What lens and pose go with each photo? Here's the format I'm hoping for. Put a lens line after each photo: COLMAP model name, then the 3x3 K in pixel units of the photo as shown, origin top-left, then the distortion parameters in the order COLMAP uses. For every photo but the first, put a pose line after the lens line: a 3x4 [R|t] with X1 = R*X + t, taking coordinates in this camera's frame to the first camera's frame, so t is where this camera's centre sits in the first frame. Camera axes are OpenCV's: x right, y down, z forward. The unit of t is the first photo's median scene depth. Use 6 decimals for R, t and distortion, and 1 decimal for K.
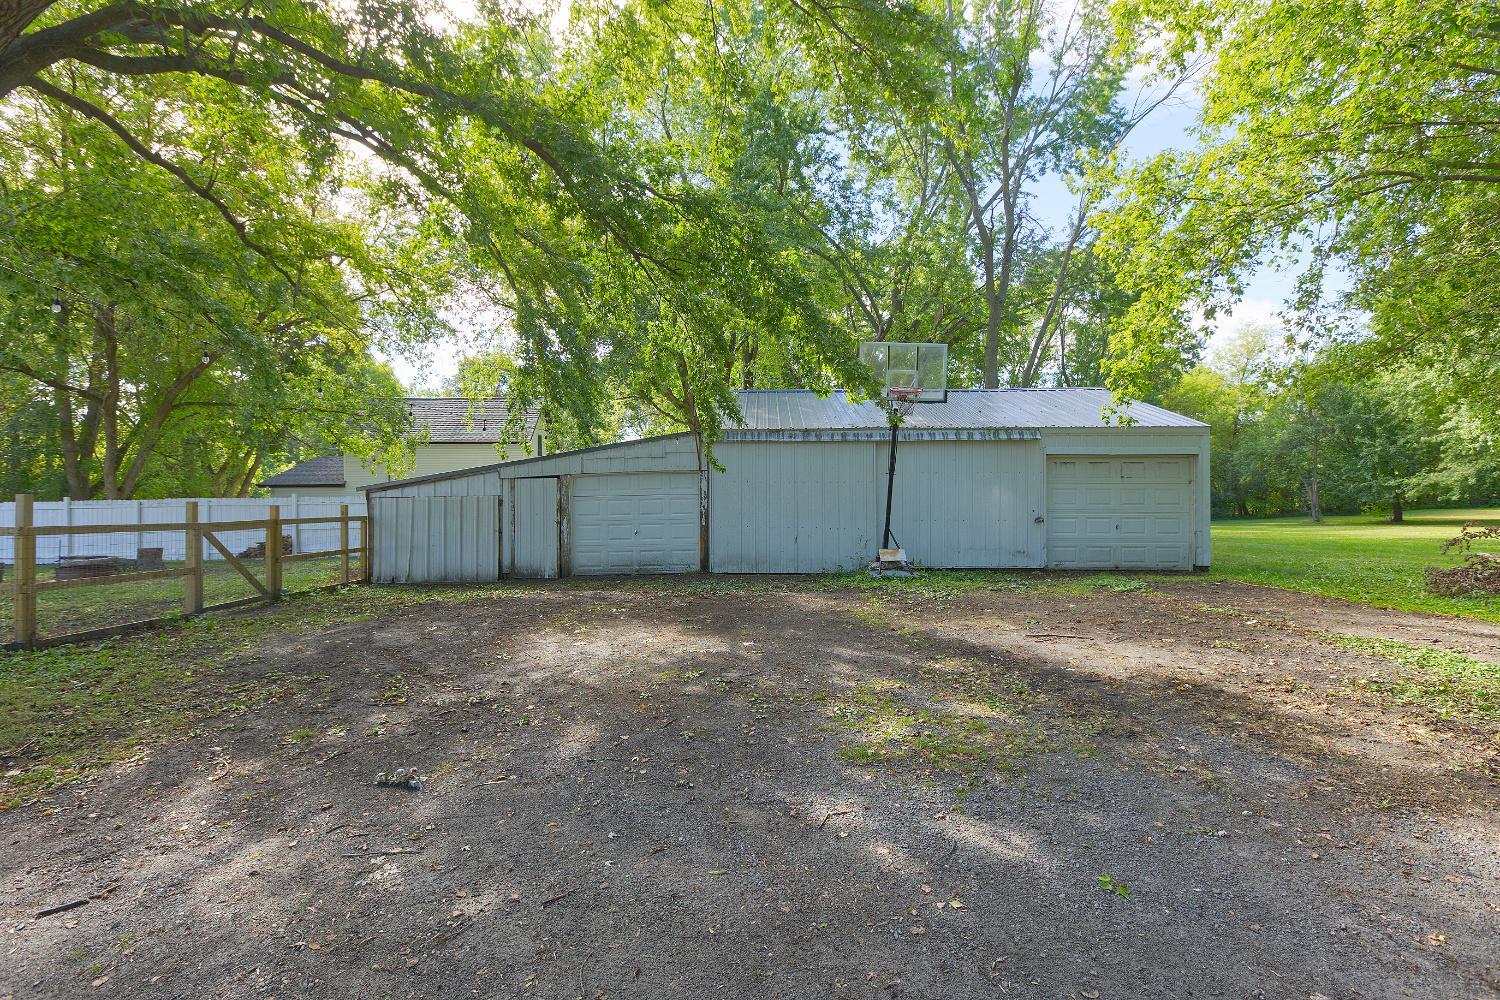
lens RADIAL K [[692.7, 0, 750.0], [0, 692.7, 500.0], [0, 0, 1]] dist [-0.010327, 0.000664]
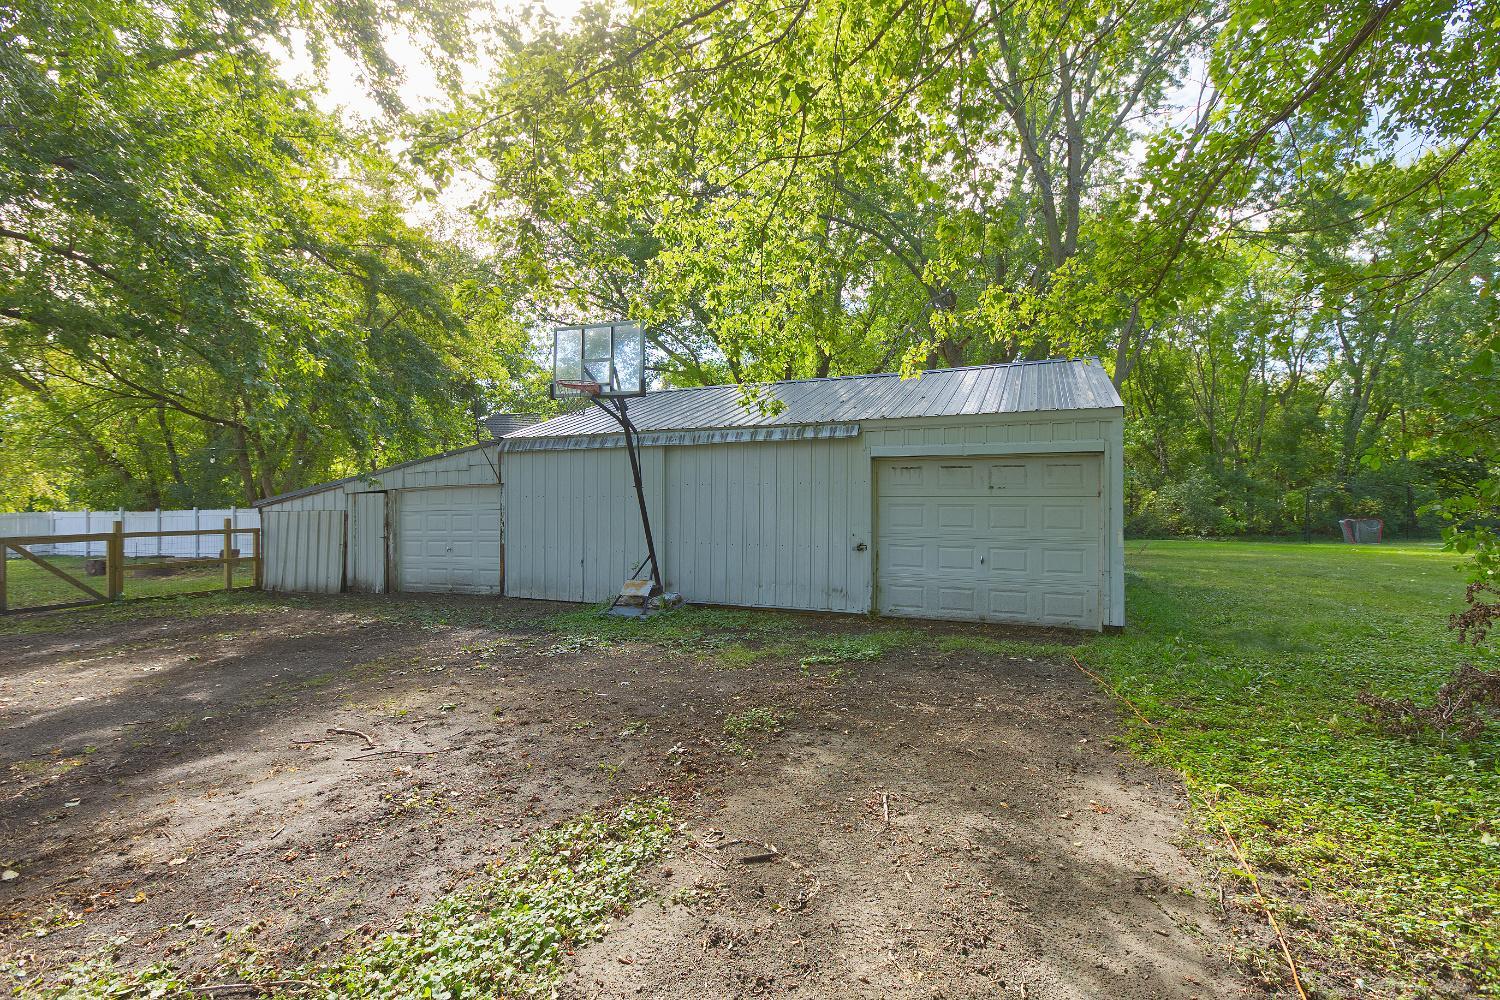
lens RADIAL K [[692.7, 0, 750.0], [0, 692.7, 500.0], [0, 0, 1]] dist [-0.010327, 0.000664]
pose [[0.920240, -0.001113, -0.391352, 0.595227], [0.004225, 0.999966, 0.007091, -0.026564], [0.391331, -0.008179, 0.920214, 0.287542]]
